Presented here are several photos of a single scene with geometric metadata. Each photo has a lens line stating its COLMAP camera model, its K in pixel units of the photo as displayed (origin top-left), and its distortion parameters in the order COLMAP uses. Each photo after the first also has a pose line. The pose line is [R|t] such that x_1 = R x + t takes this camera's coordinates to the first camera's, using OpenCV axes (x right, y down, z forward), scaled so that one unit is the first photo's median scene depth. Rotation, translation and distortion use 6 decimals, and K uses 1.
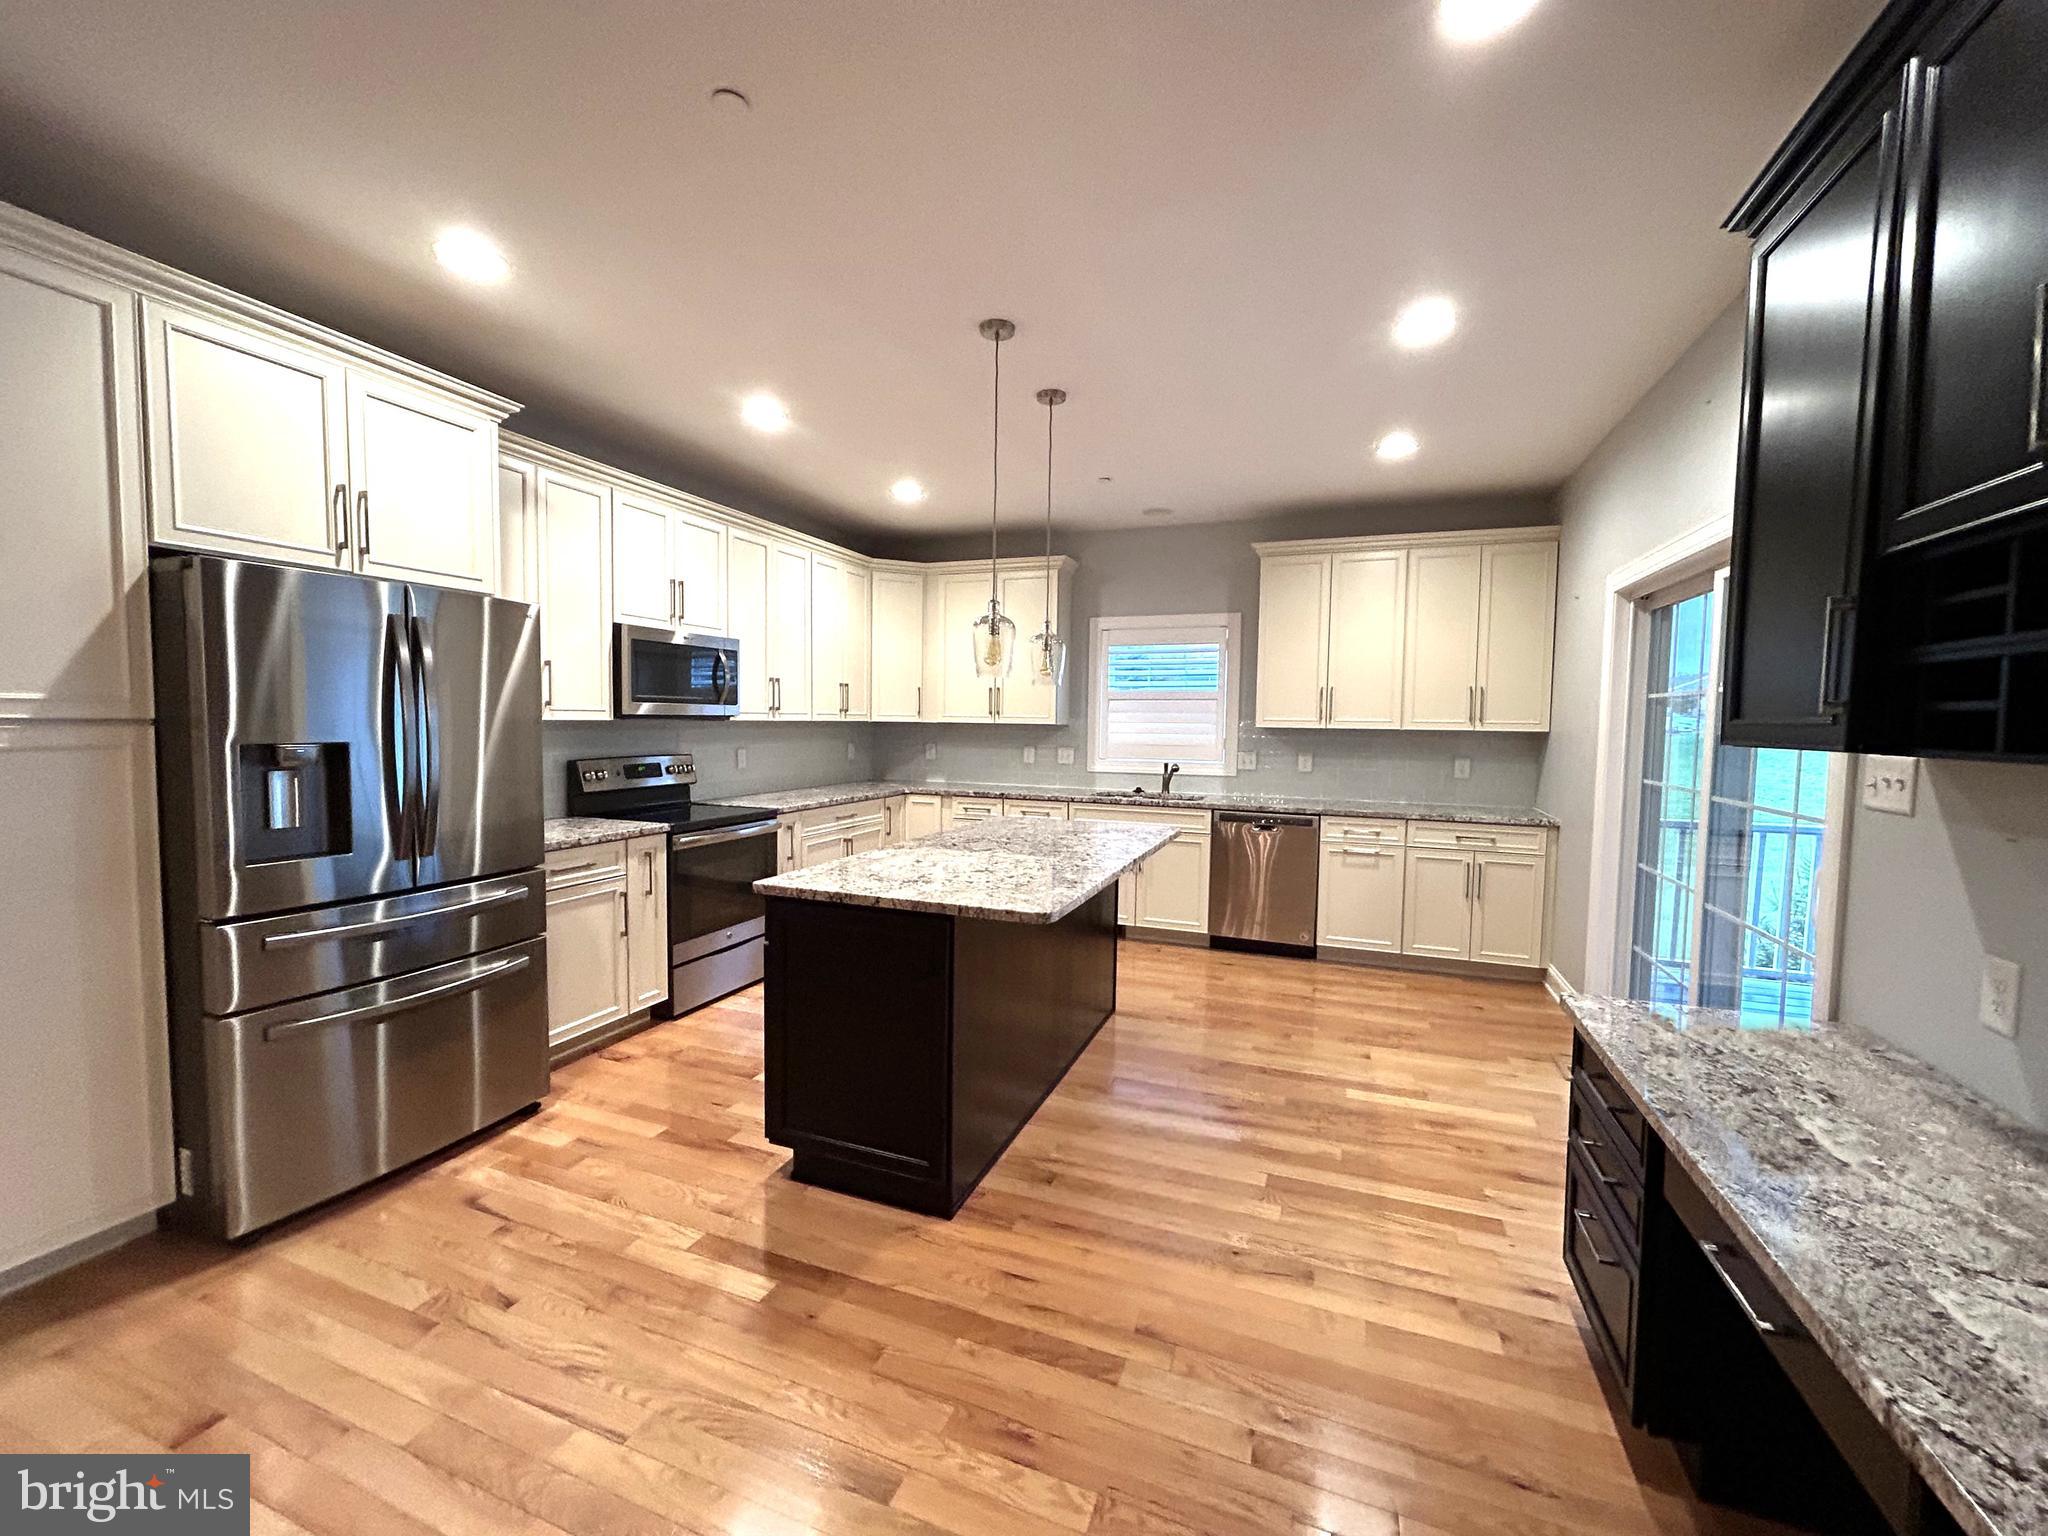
lens RADIAL K [[826.2, 0, 1024.0], [0, 826.2, 768.0], [0, 0, 1]] dist [0.000530, -0.000056]
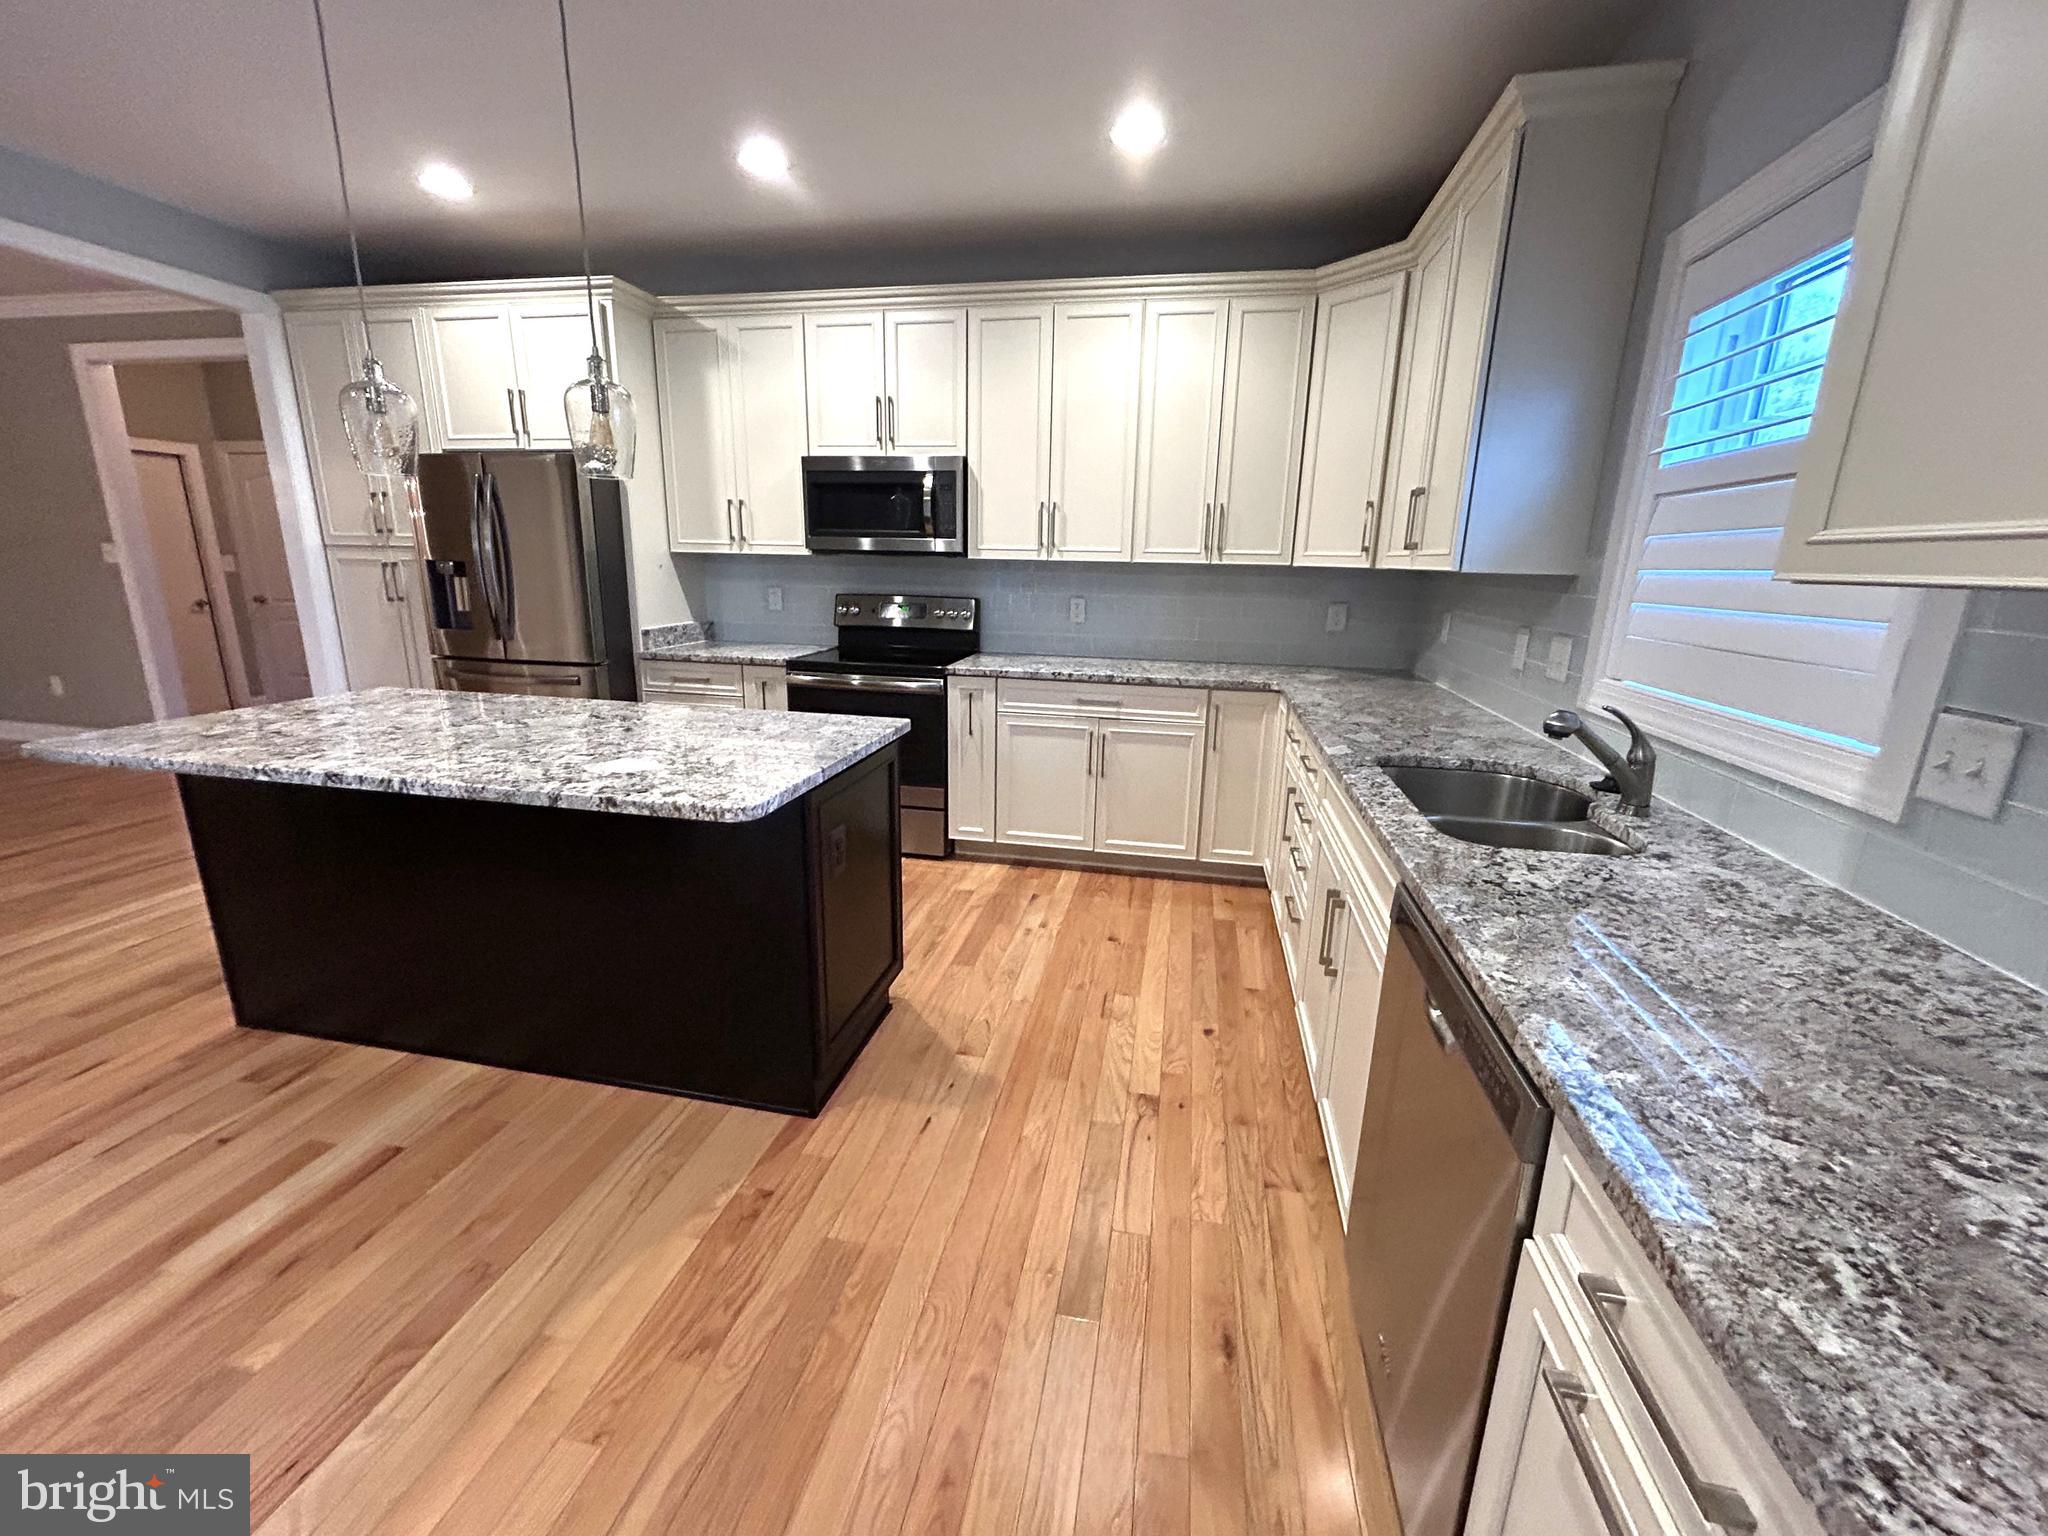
lens RADIAL K [[826.2, 0, 1024.0], [0, 826.2, 768.0], [0, 0, 1]] dist [0.000530, -0.000056]
pose [[0.166781, 0.234063, -0.957809, 0.665299], [-0.078246, 0.971493, 0.223783, -0.055572], [0.982884, 0.037622, 0.180341, 1.176777]]
